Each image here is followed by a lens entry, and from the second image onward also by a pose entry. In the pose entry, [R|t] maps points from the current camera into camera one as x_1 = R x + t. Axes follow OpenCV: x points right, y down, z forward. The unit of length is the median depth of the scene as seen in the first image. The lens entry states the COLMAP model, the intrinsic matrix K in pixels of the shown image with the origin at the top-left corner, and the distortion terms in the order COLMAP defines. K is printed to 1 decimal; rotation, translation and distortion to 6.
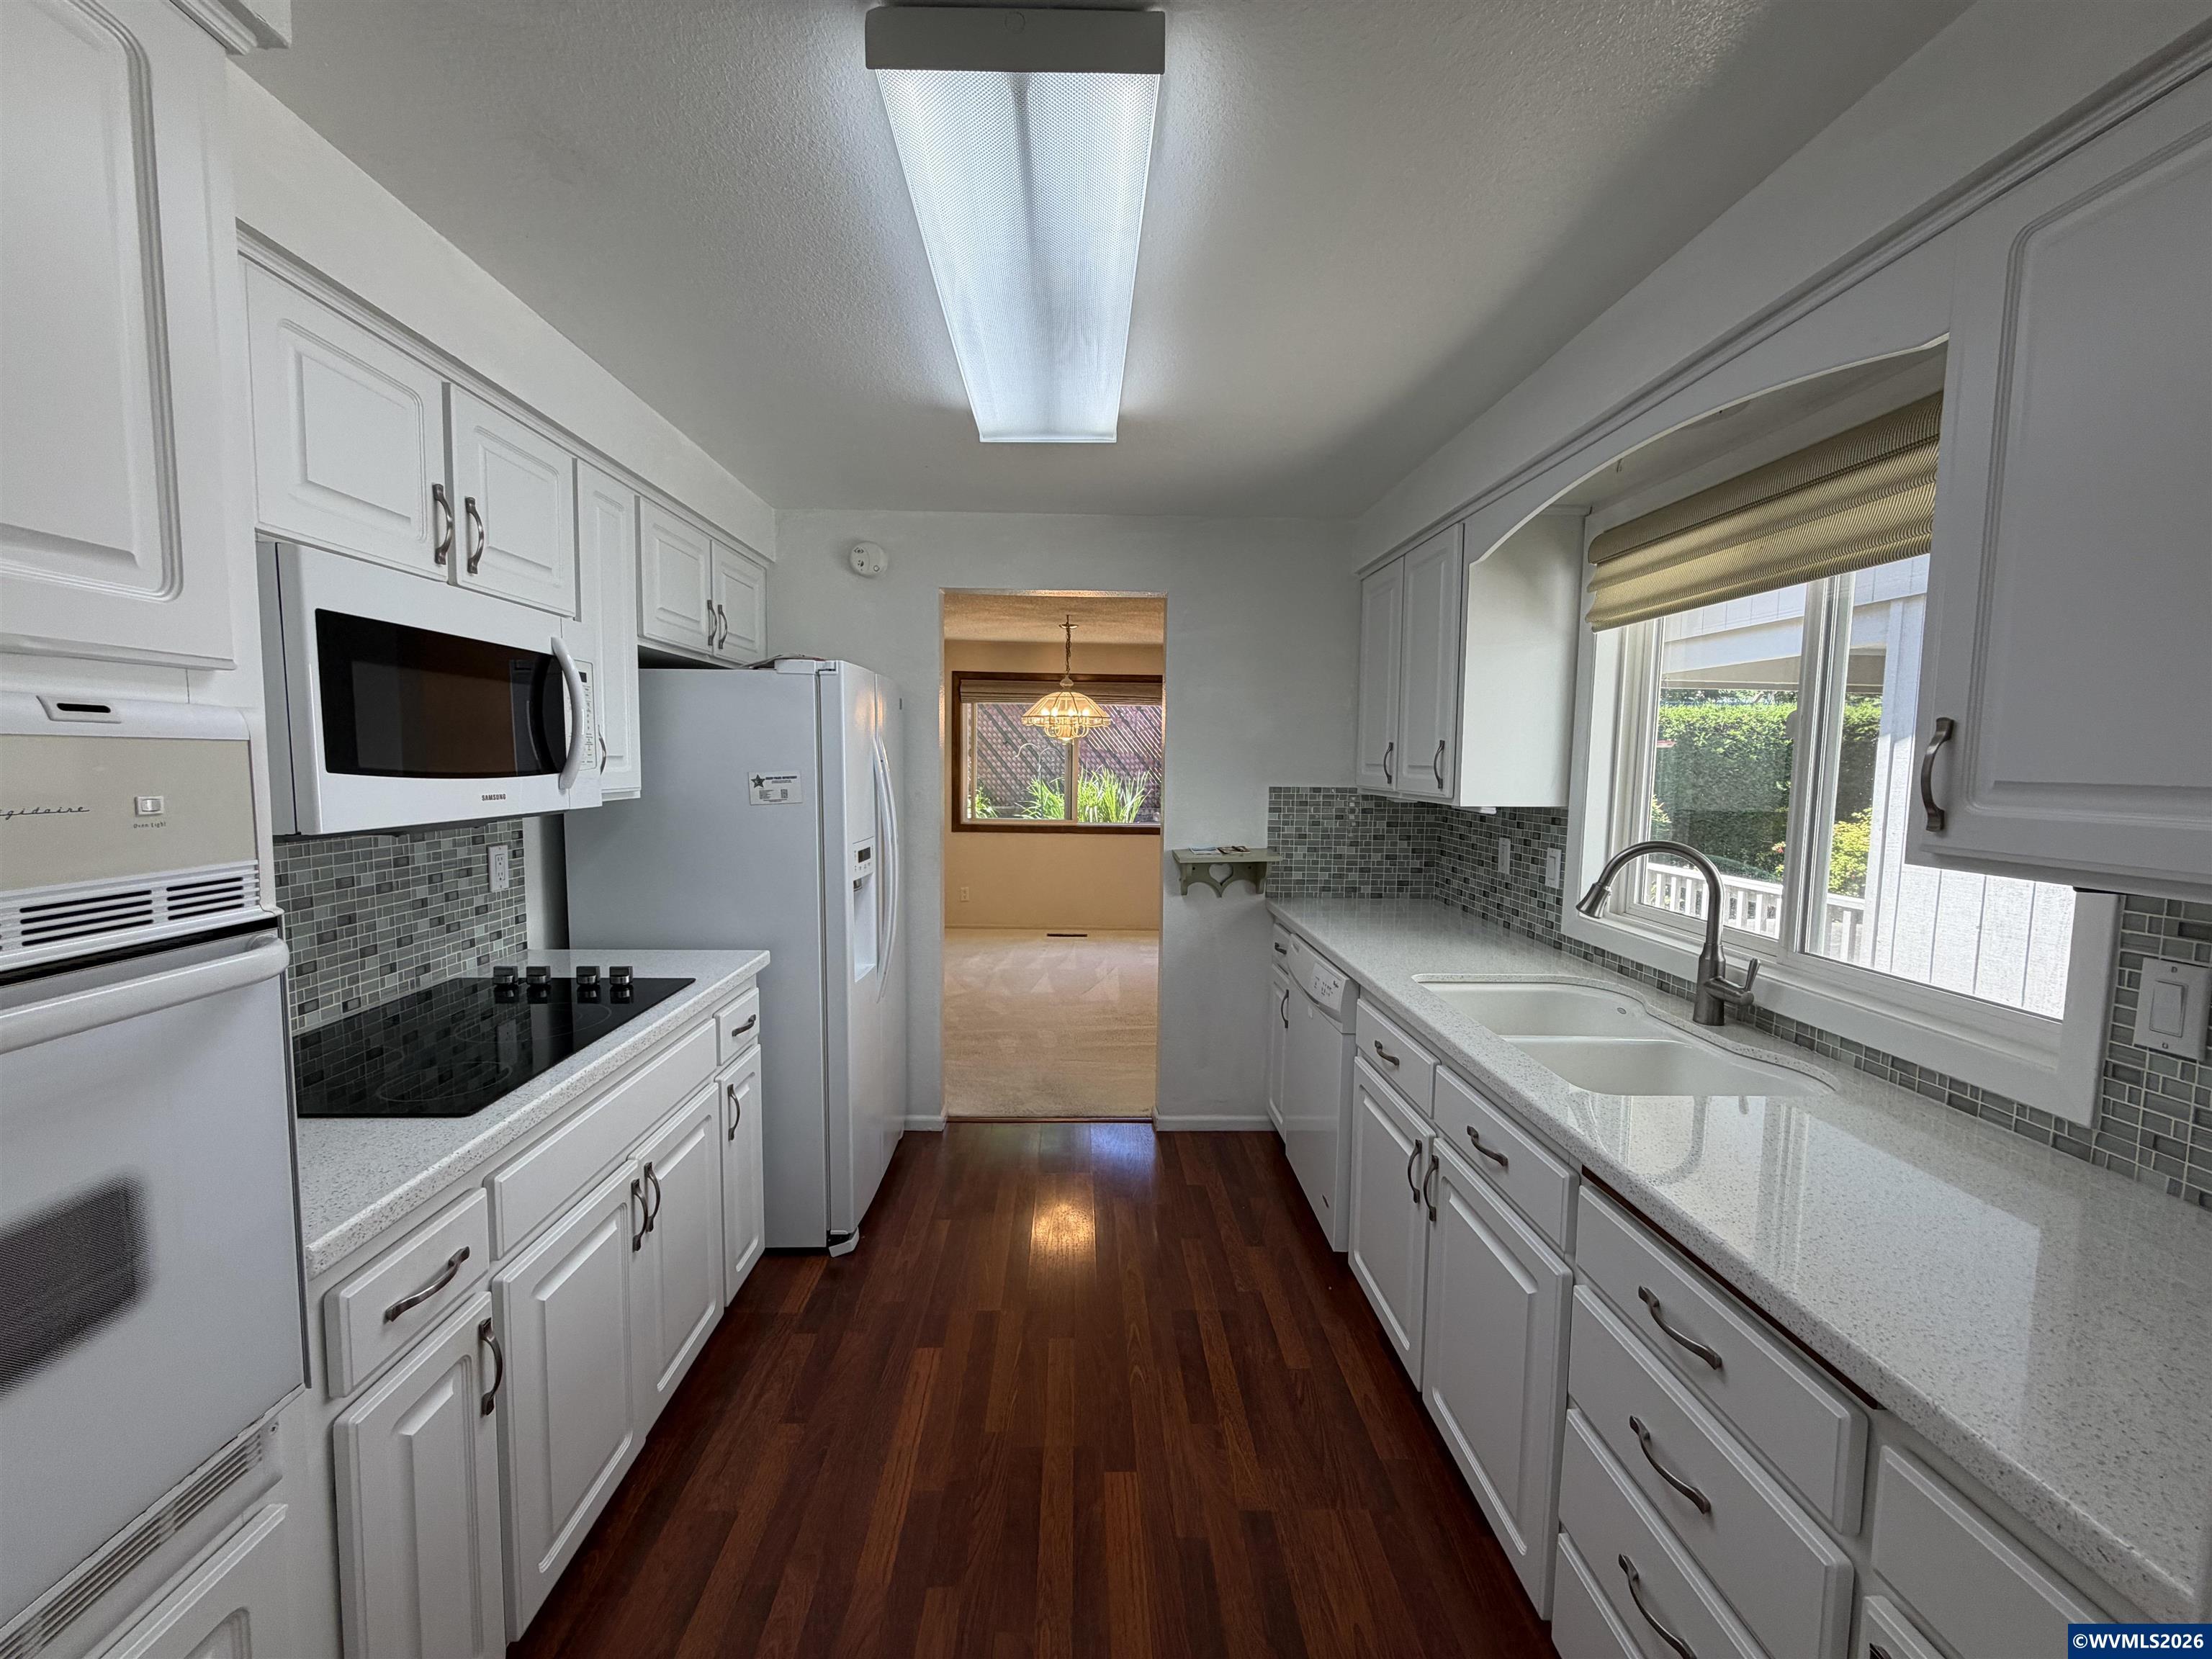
lens RADIAL K [[878.9, 0, 1108.2], [0, 878.9, 824.6], [0, 0, 1]] dist [0.001467, -0.000458]
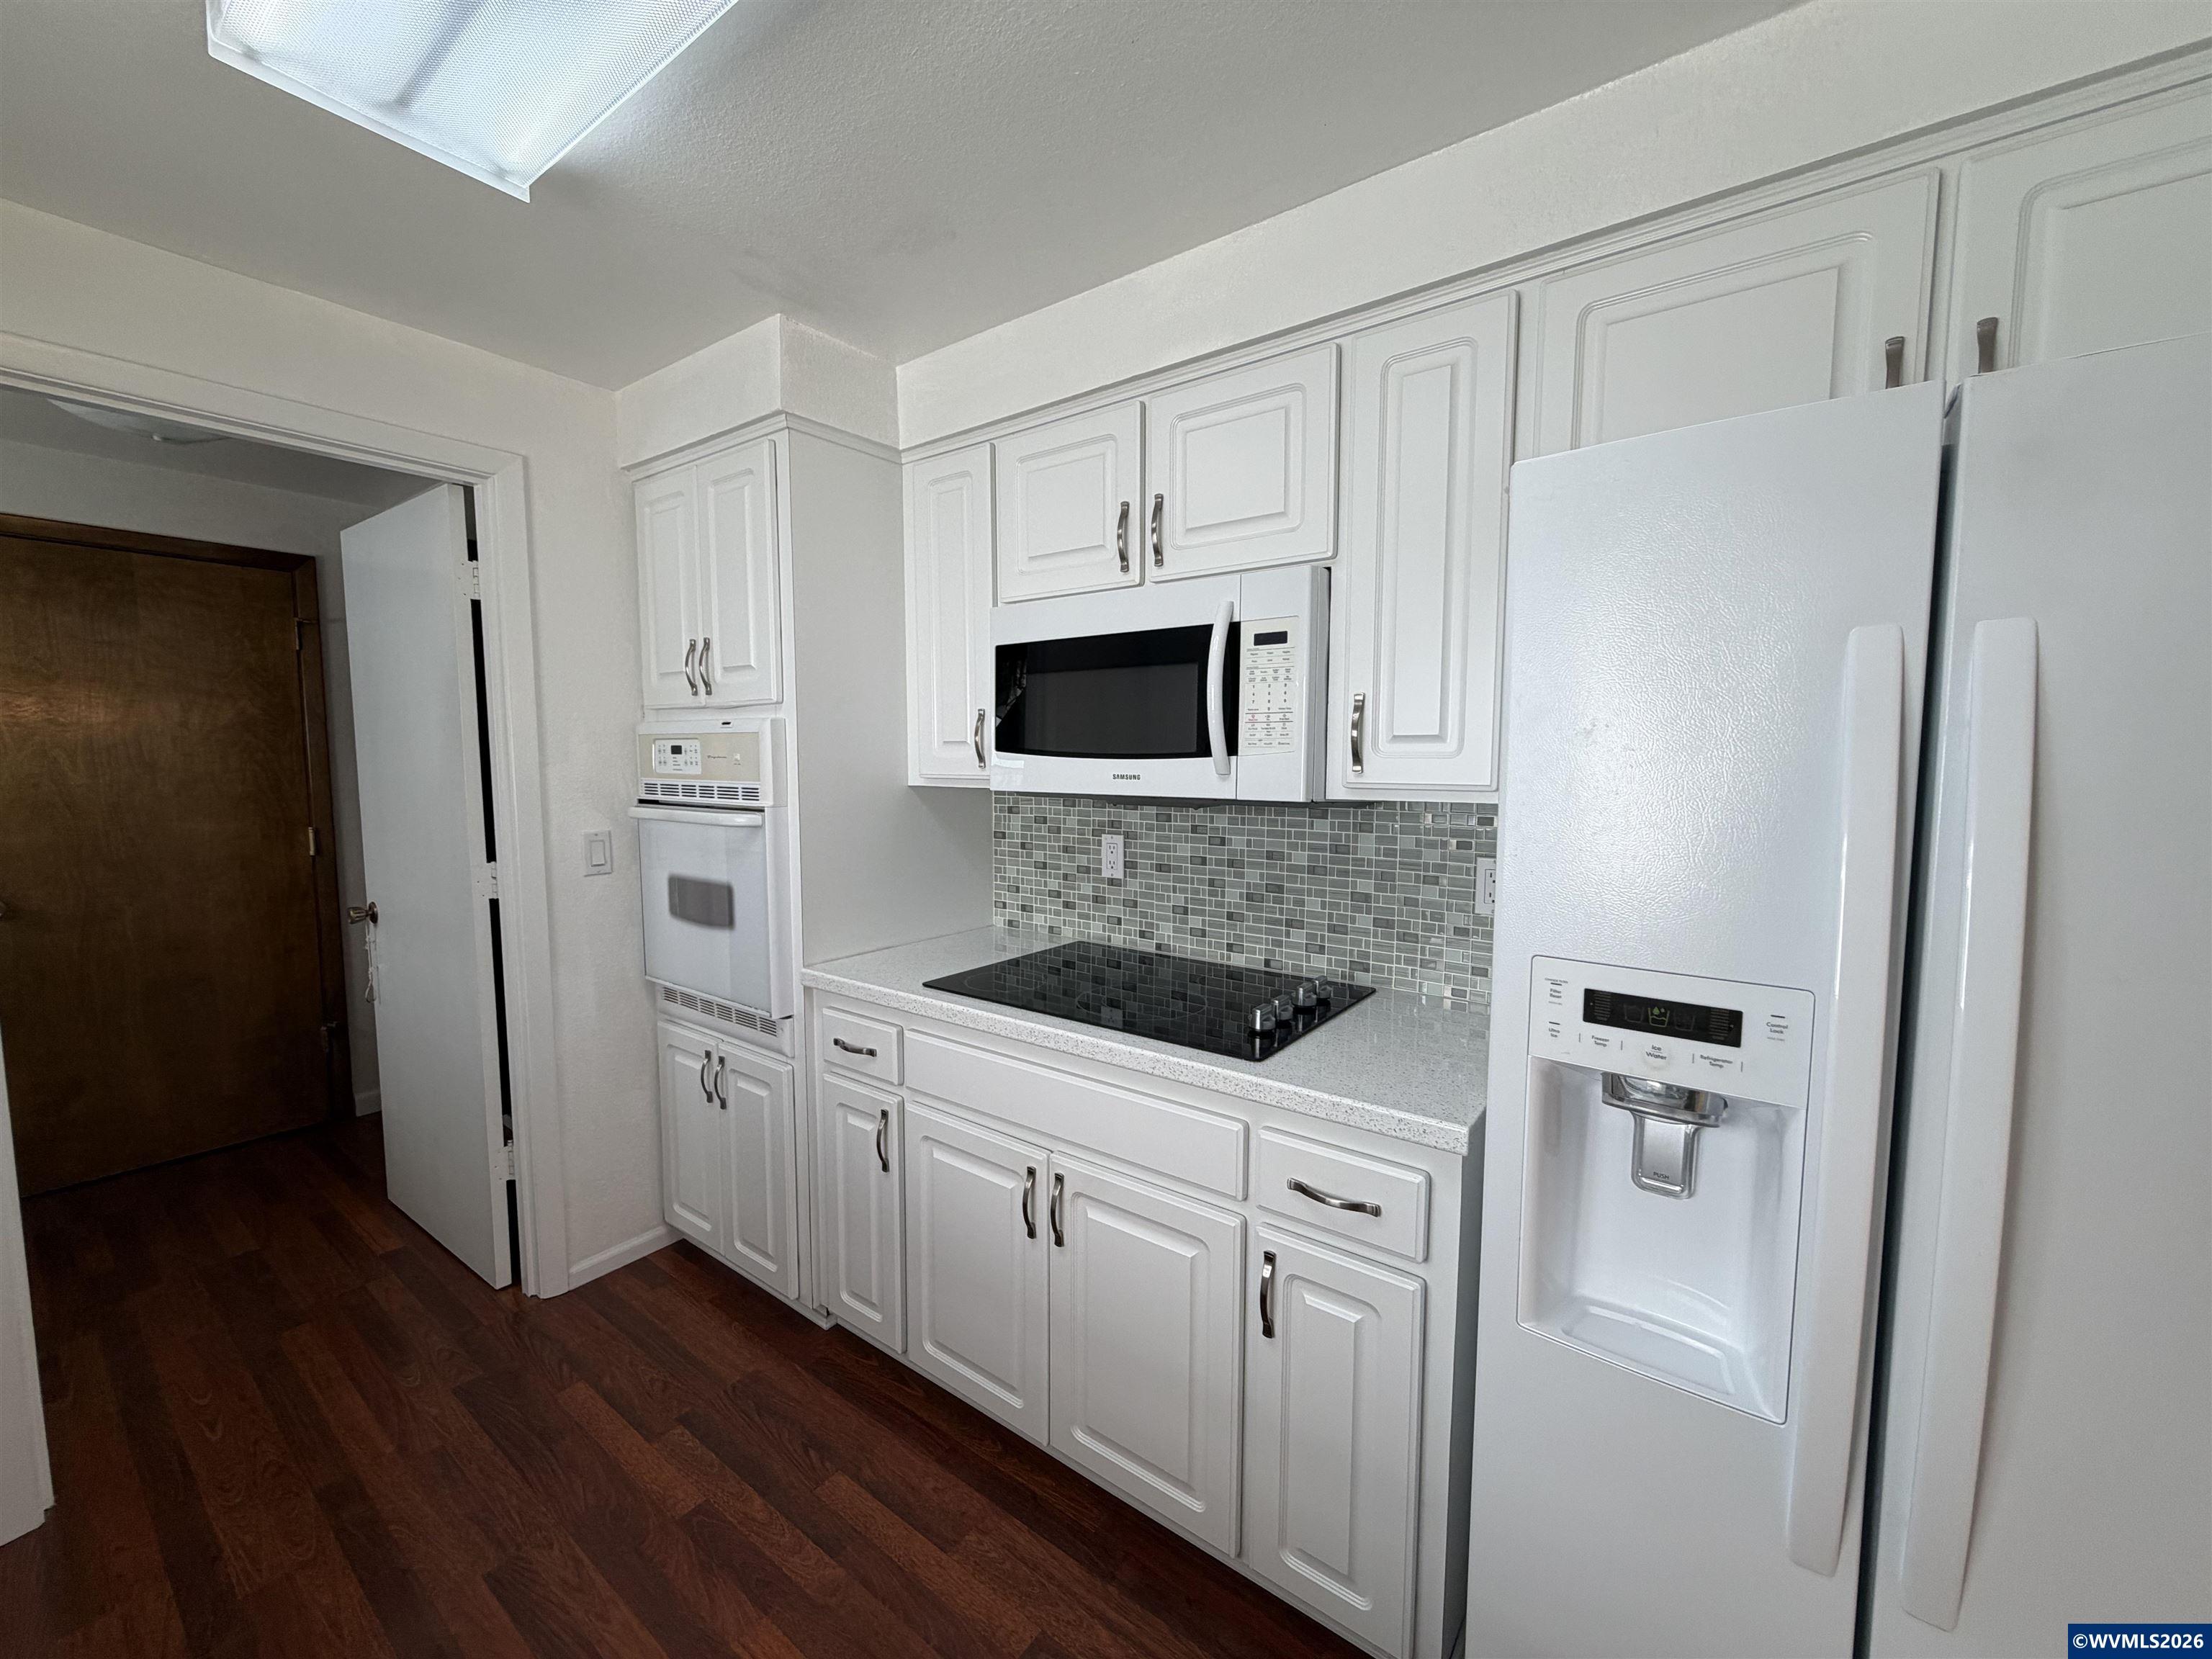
lens RADIAL K [[878.9, 0, 1098.2], [0, 878.9, 831.4], [0, 0, 1]] dist [0.001467, -0.000458]
pose [[-0.629274, 0.051038, -0.775506, 0.145104], [-0.069246, 0.990191, 0.121355, -0.083648], [0.774093, 0.130066, -0.619567, 1.479367]]
